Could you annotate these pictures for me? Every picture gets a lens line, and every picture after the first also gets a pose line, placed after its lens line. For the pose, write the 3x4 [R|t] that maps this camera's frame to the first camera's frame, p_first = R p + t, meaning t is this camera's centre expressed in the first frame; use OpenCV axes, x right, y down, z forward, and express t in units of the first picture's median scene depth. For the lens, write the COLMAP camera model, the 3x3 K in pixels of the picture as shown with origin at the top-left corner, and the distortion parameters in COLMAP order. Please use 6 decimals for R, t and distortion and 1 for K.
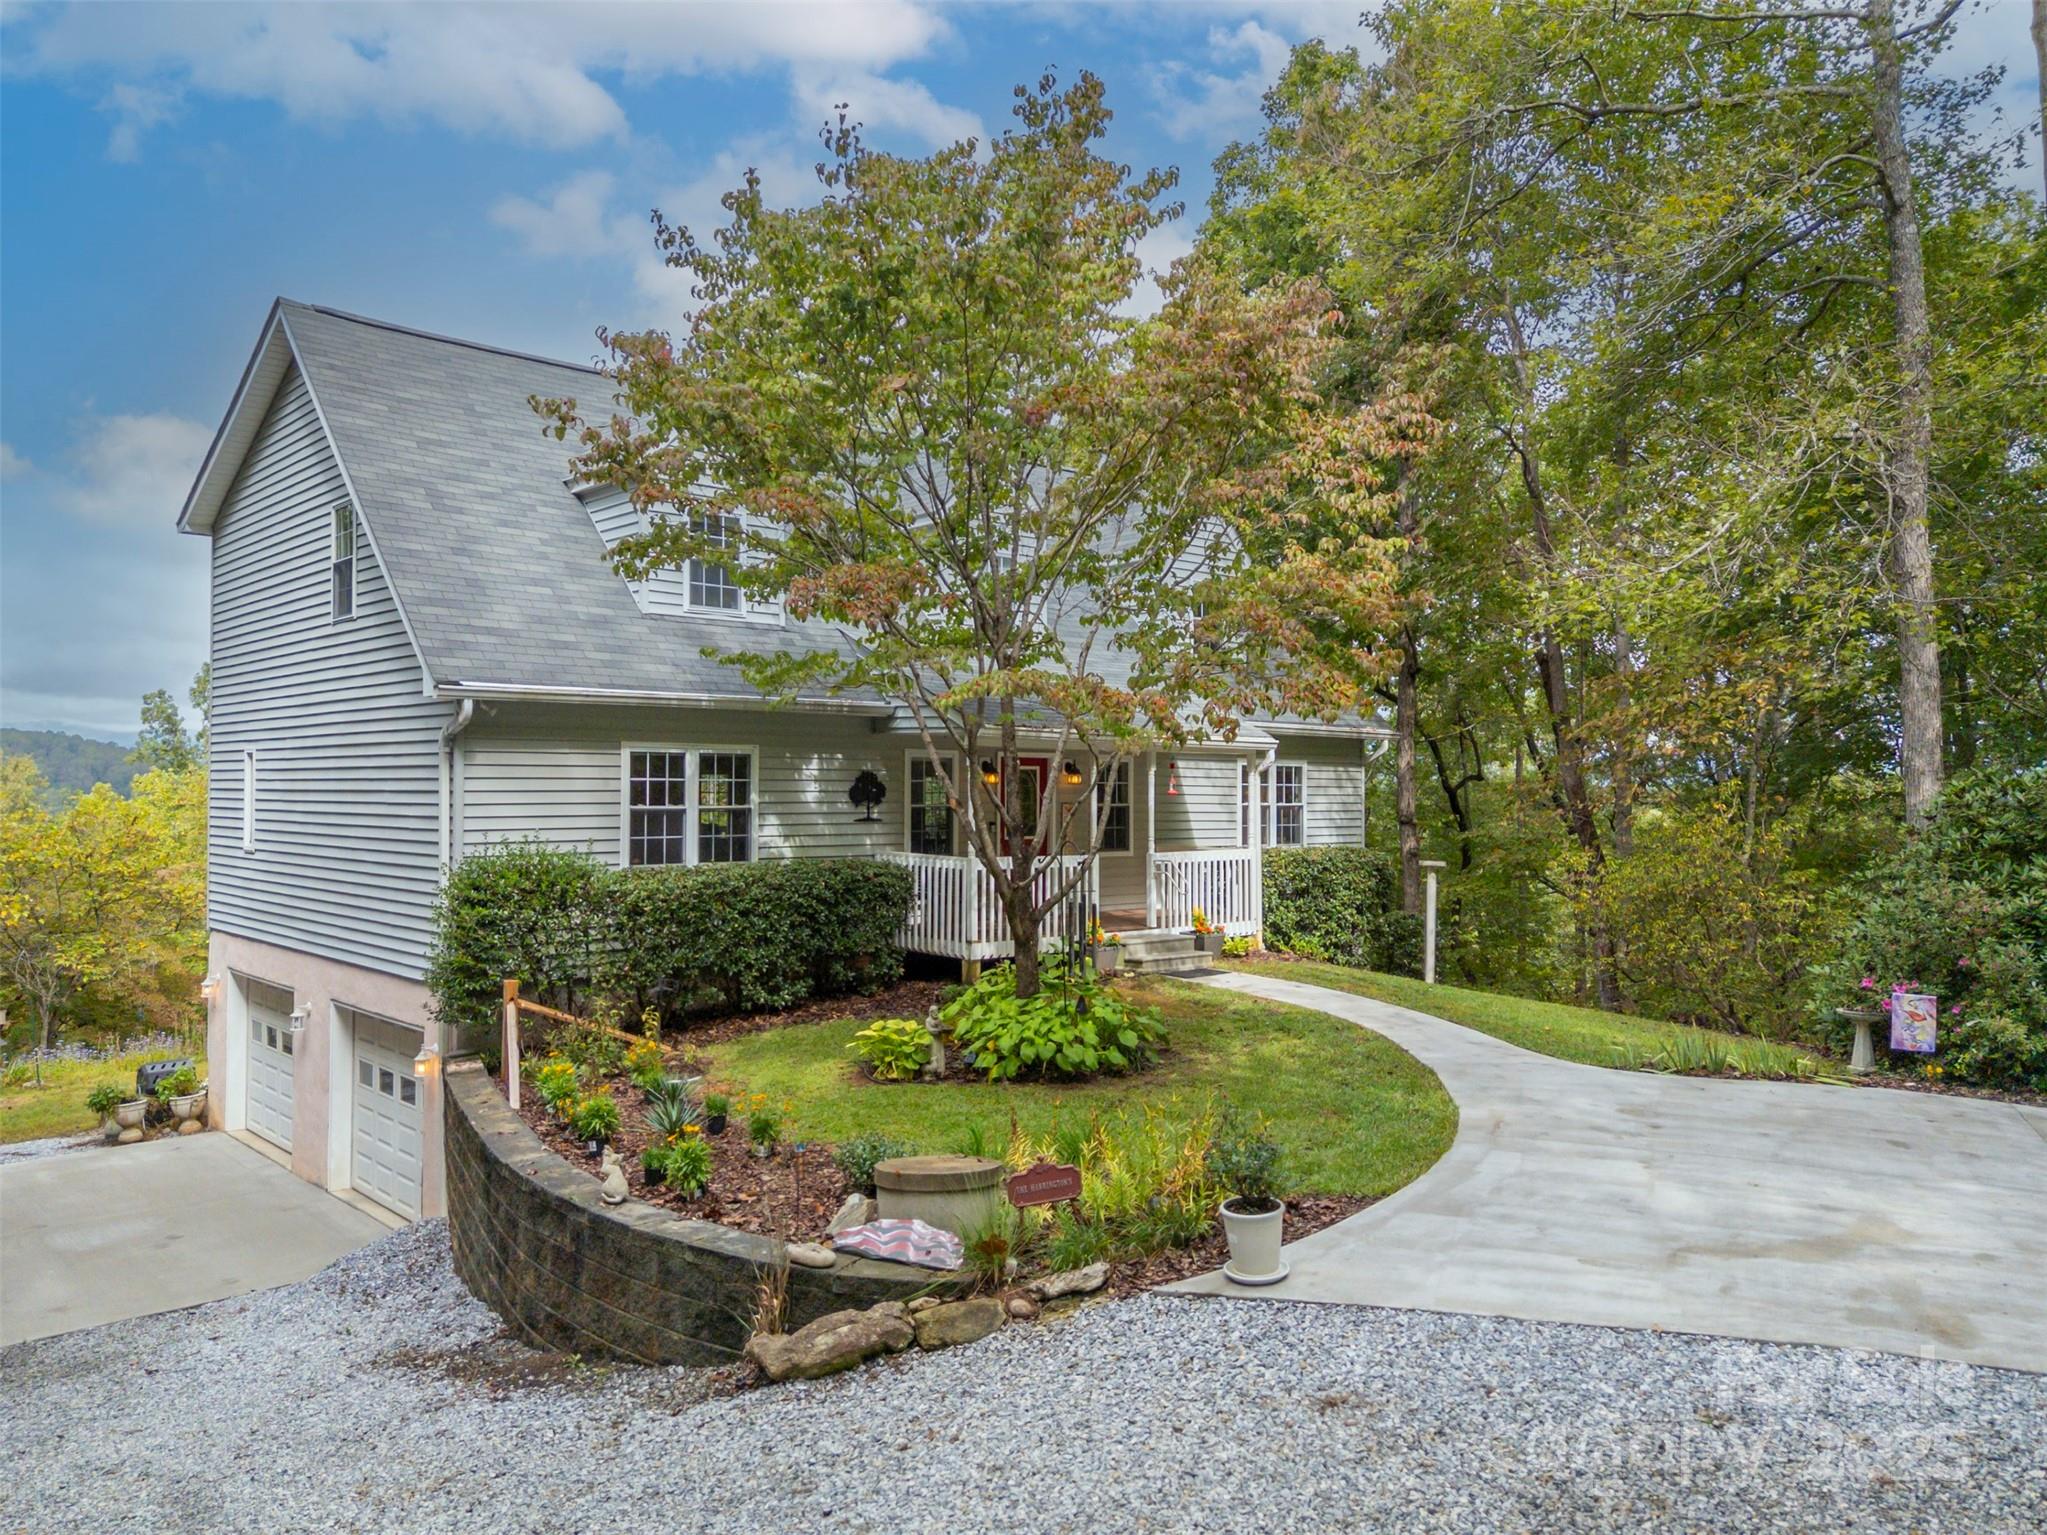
lens RADIAL K [[1511.8, 0, 1028.8], [0, 1511.8, 777.0], [0, 0, 1]] dist [0.081408, -0.074490]
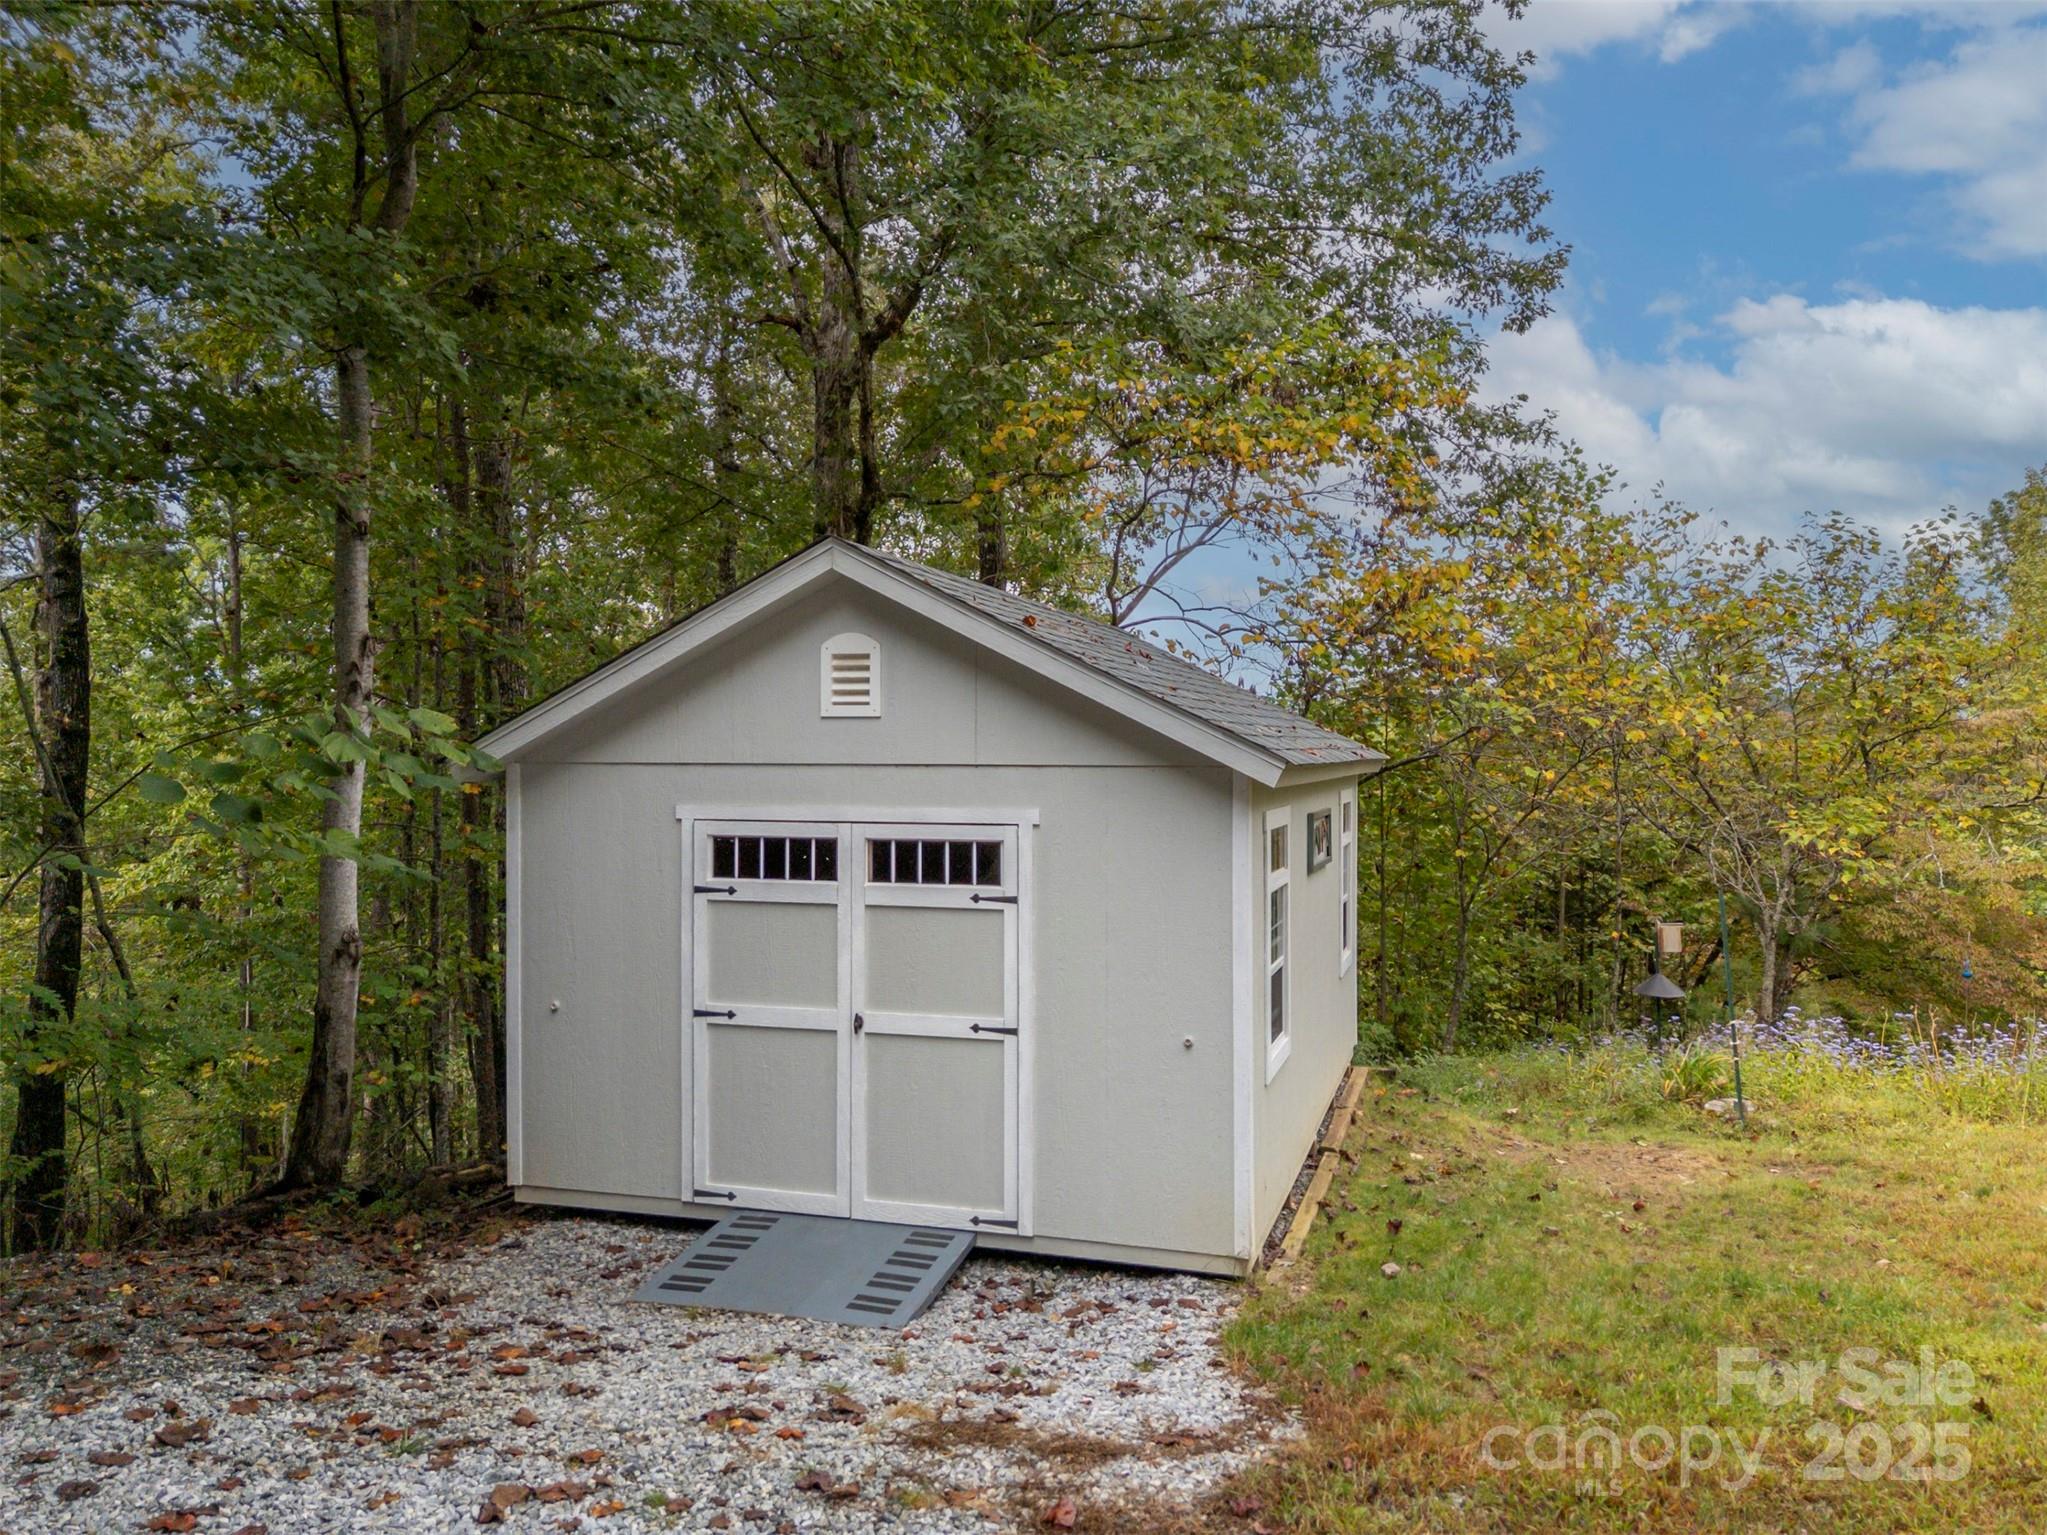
lens RADIAL K [[1511.8, 0, 1019.5], [0, 1511.8, 769.3], [0, 0, 1]] dist [0.081408, -0.074490]
pose [[0.510942, 0.009553, -0.859562, -0.808816], [0.005831, 0.999877, 0.014579, 0.211890], [0.859595, -0.012461, 0.510824, 1.302295]]
